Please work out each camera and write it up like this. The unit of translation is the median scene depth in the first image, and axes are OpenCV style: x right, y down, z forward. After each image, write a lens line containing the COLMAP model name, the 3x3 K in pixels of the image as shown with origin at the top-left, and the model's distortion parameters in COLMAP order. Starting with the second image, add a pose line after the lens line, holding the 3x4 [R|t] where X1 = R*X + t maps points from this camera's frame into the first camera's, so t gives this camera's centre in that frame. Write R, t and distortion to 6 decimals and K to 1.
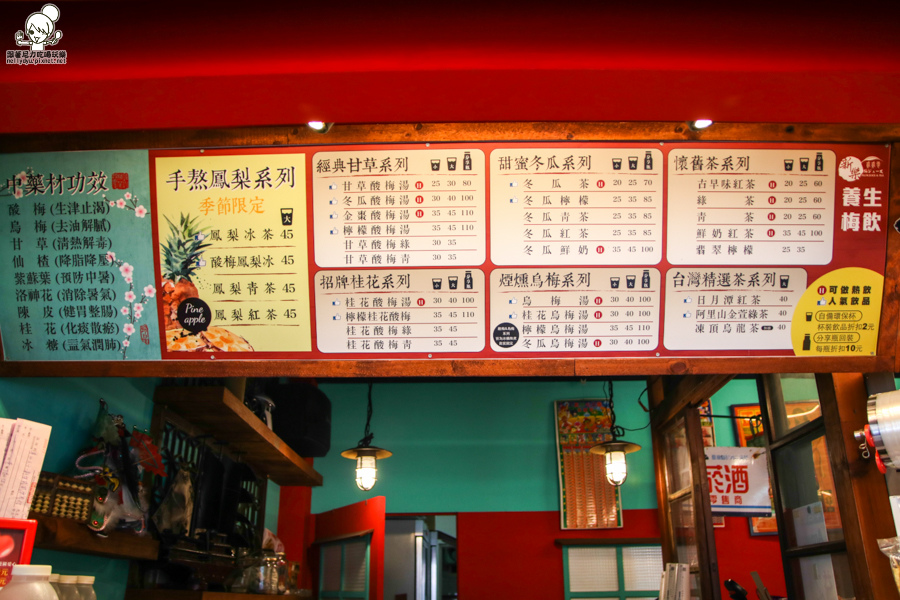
lens RADIAL K [[707.7, 0, 452.0], [0, 707.7, 330.8], [0, 0, 1]] dist [-0.143440, 0.118976]
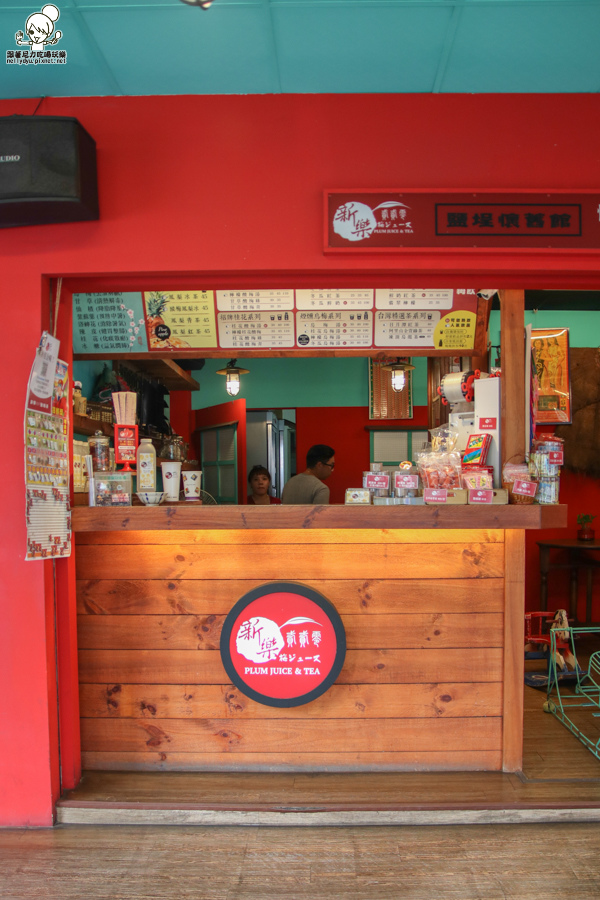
lens RADIAL K [[707.7, 0, 303.0], [0, 707.7, 482.1], [0, 0, 1]] dist [-0.143440, 0.118976]
pose [[0.999978, -0.006436, -0.001441, 0.074664], [0.006520, 0.931877, 0.362717, -0.384911], [-0.000991, -0.362718, 0.931898, -1.253361]]
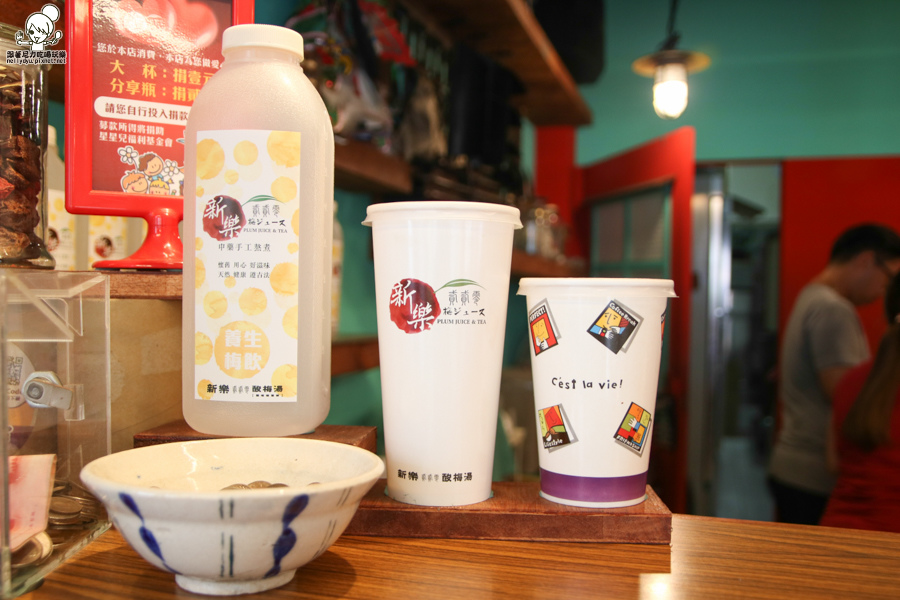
lens RADIAL K [[872.4, 0, 450.0], [0, 872.4, 300.0], [0, 0, 1]] dist [-0.001576, 0.000188]
pose [[0.956578, 0.020551, -0.290750, -0.193154], [0.087656, 0.931052, 0.354201, 0.181124], [0.277982, -0.364307, 0.888823, 0.271912]]
